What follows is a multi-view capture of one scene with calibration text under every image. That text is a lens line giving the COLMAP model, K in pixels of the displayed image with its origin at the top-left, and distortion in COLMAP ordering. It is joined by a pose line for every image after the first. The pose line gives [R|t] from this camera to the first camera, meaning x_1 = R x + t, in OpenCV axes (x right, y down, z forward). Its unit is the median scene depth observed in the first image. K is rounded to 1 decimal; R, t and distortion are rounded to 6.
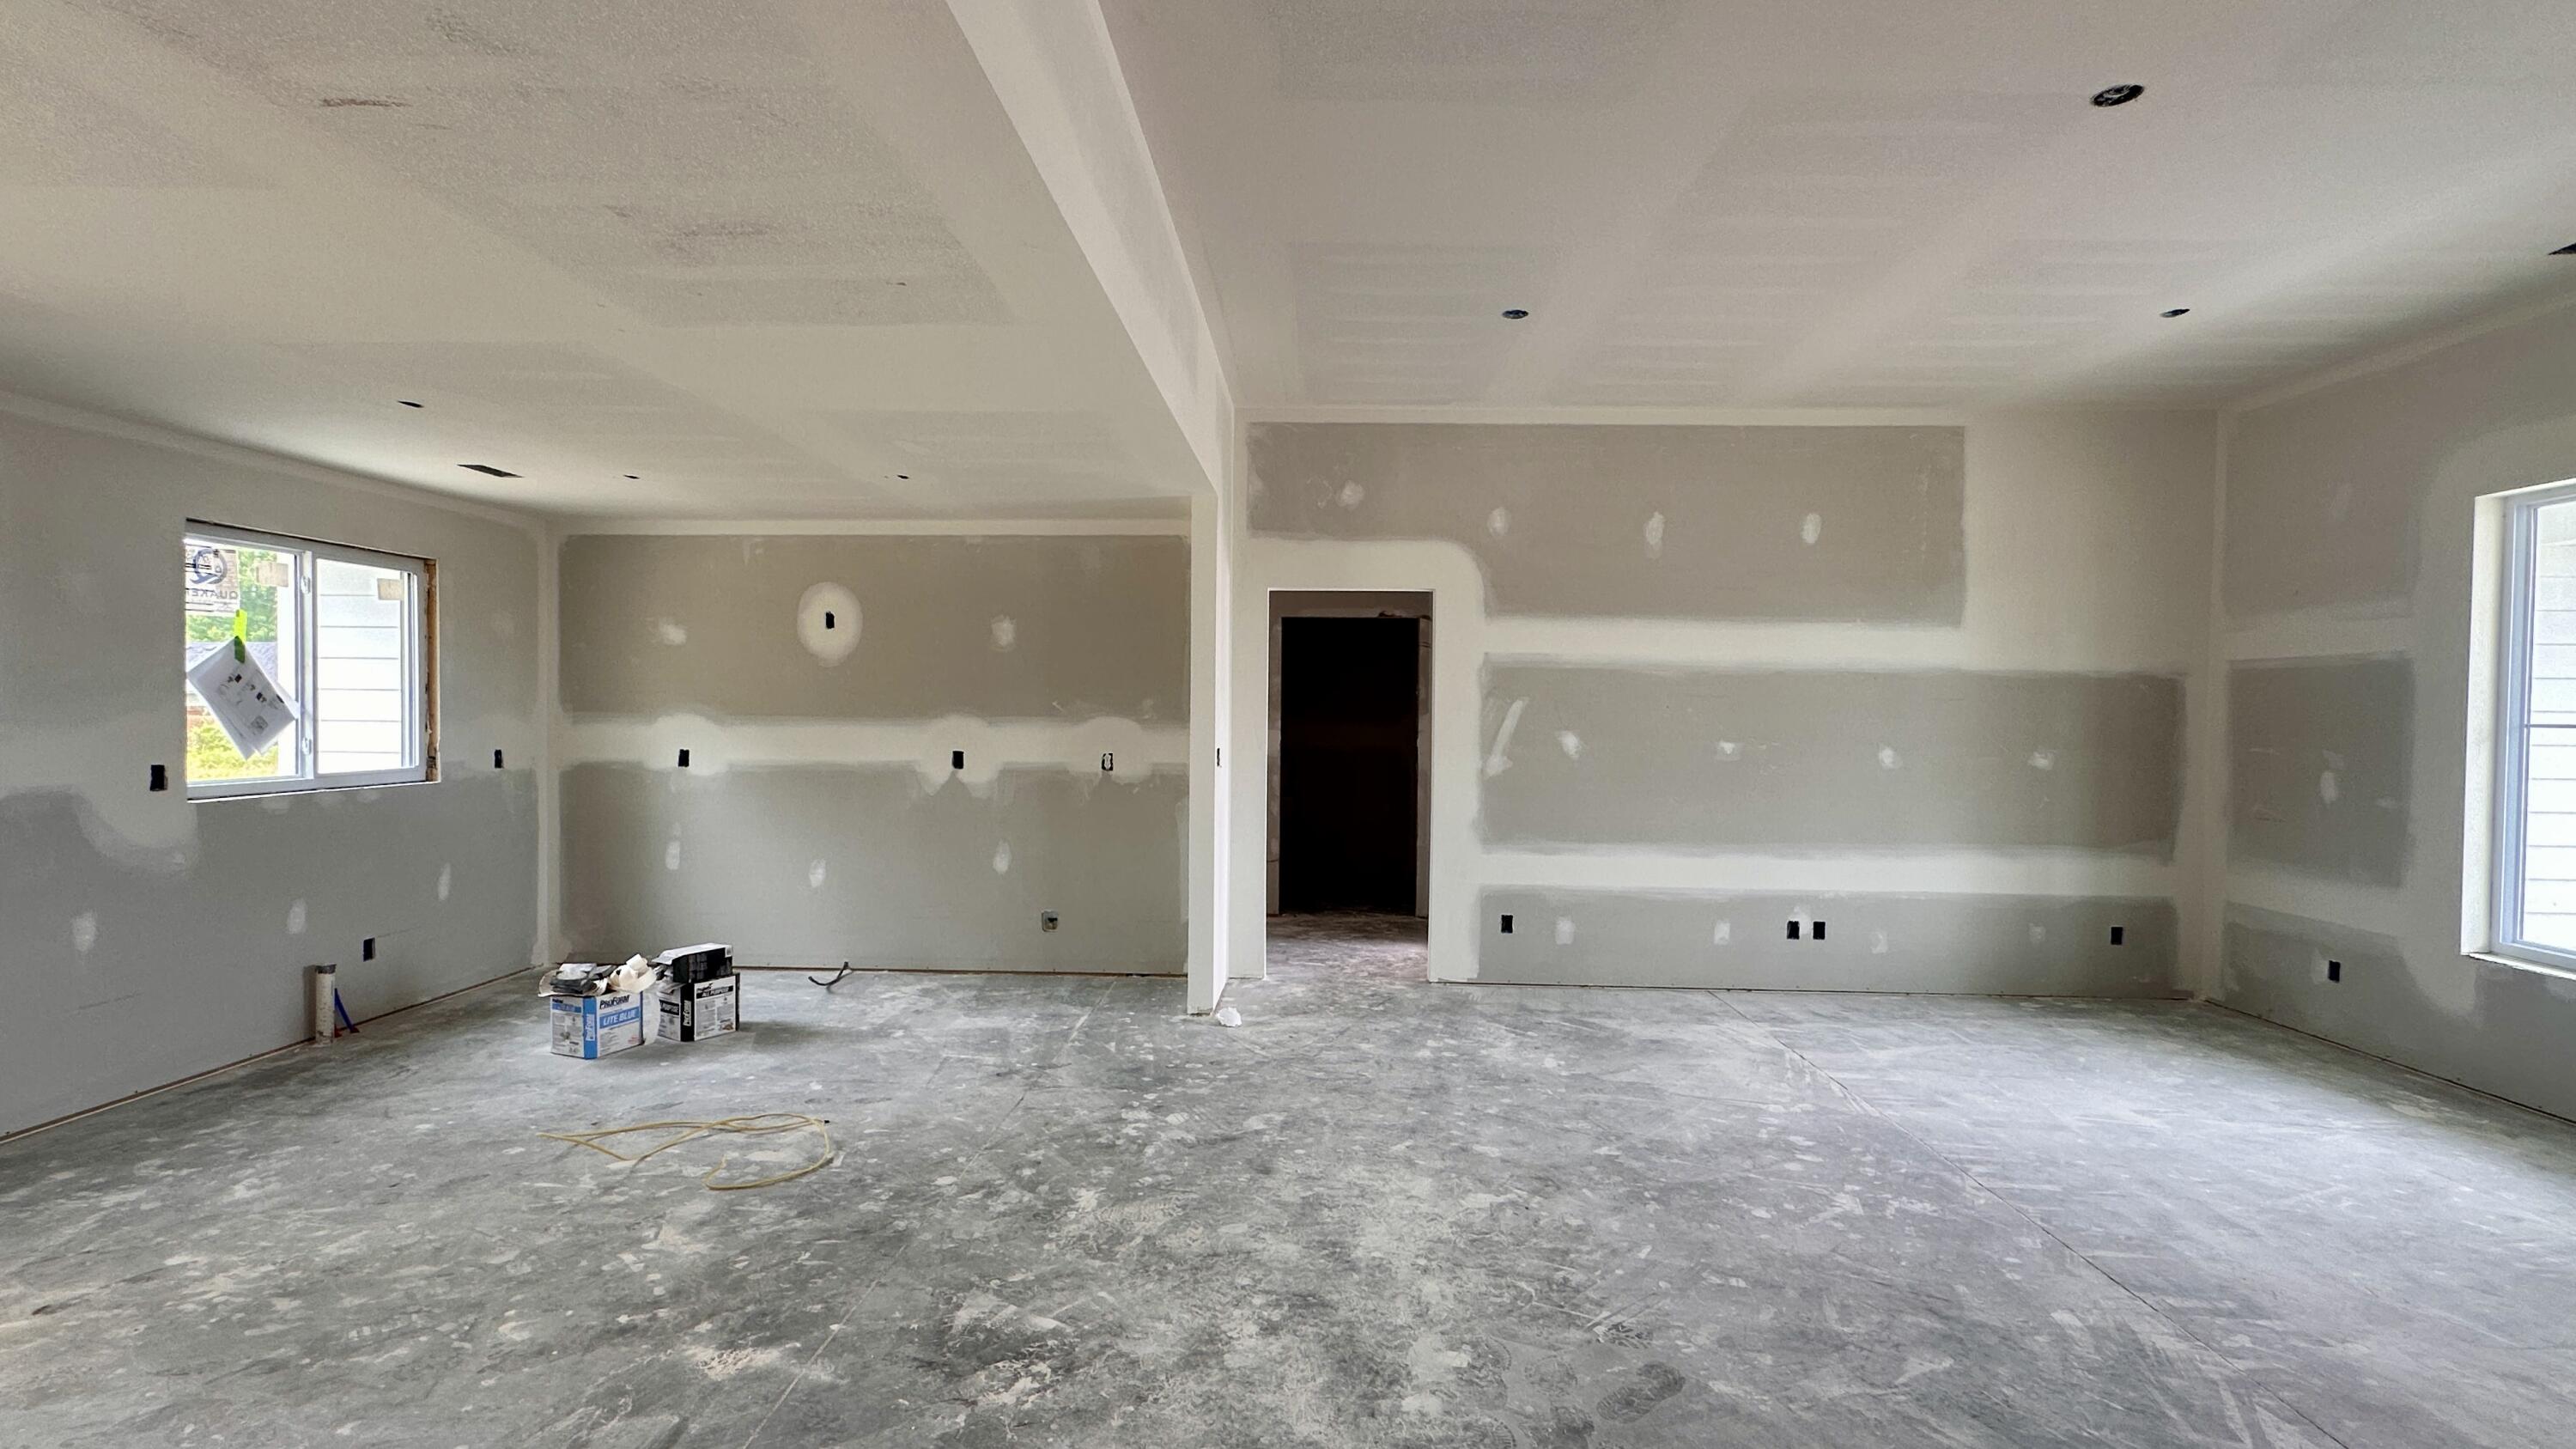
lens RADIAL K [[1158.0, 0, 1289.1], [0, 1158.0, 726.2], [0, 0, 1]] dist [-0.004411, 0.001319]
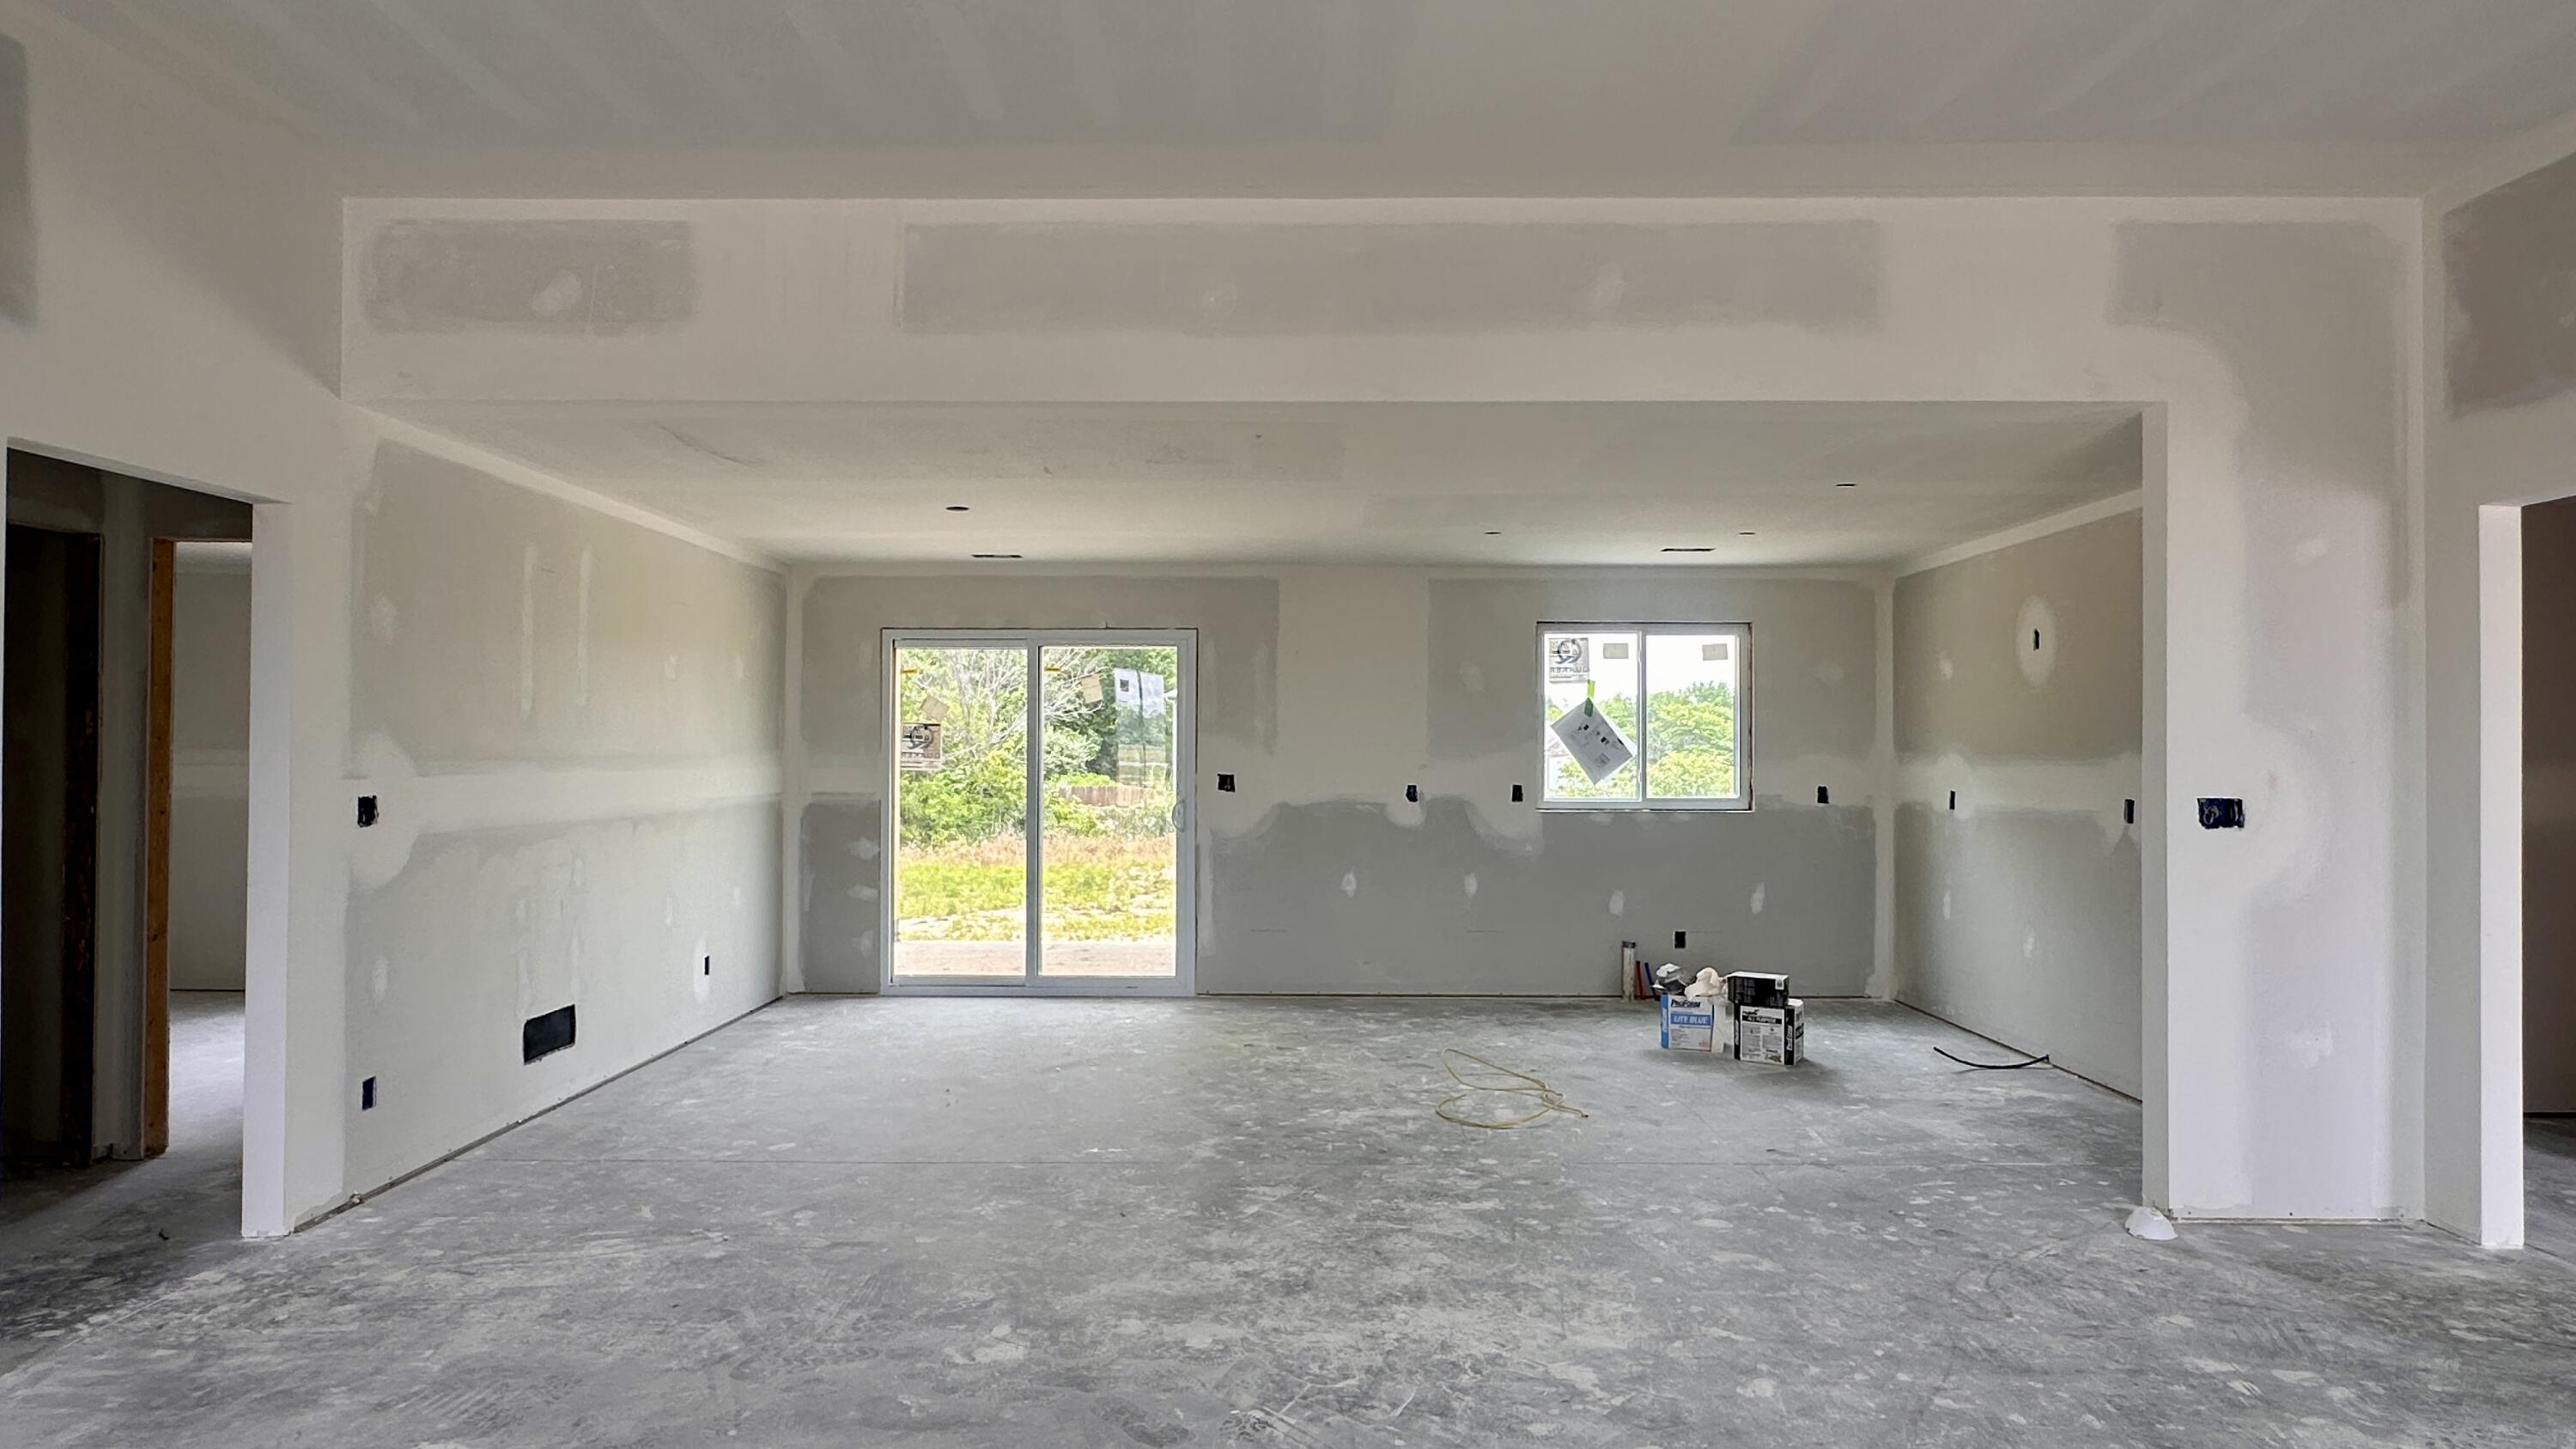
lens RADIAL K [[1398.2, 0, 1286.1], [0, 1398.2, 731.2], [0, 0, 1]] dist [-0.005805, 0.003143]
pose [[0.034752, -0.023938, -0.999109, 0.829418], [-0.017227, 0.999550, -0.024548, 0.012525], [0.999247, 0.018065, 0.034324, 0.594747]]
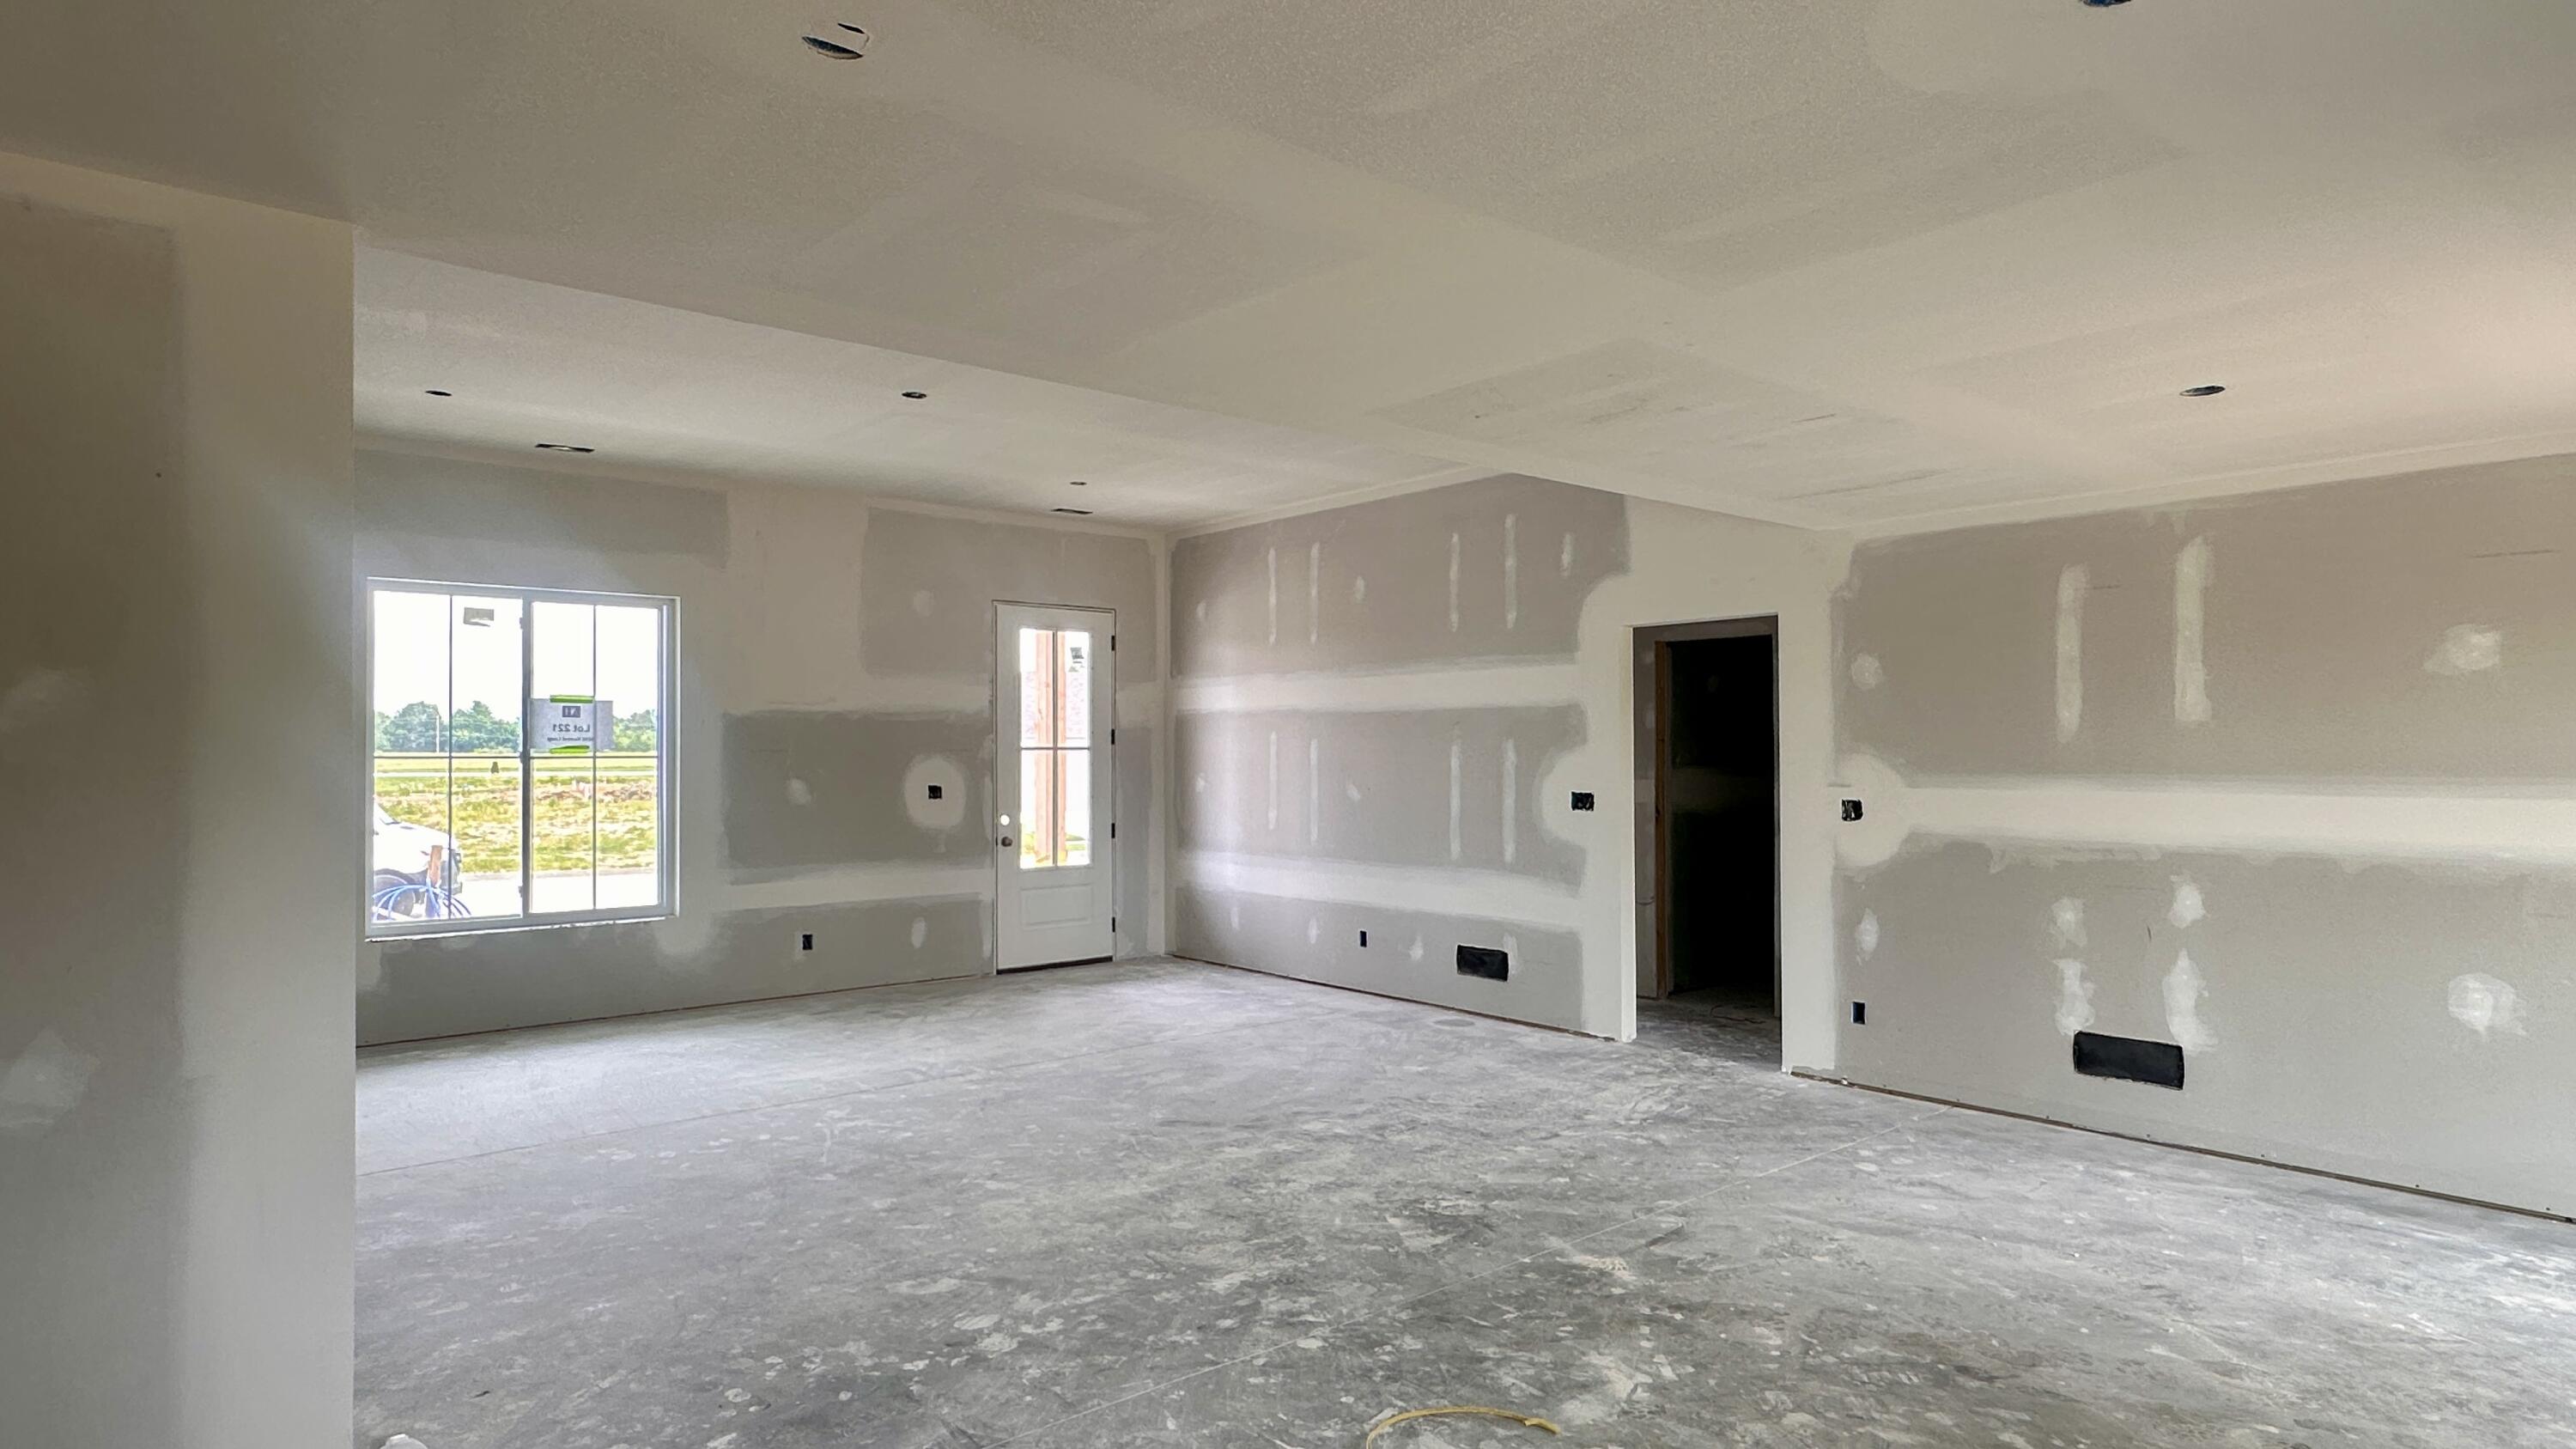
lens RADIAL K [[1398.2, 0, 1285.6], [0, 1398.2, 731.4], [0, 0, 1]] dist [-0.005805, 0.003143]
pose [[-0.672594, 0.002449, 0.740007, -0.795244], [0.005647, 0.999982, 0.001822, -0.027329], [-0.739990, 0.005404, -0.672596, 1.316043]]
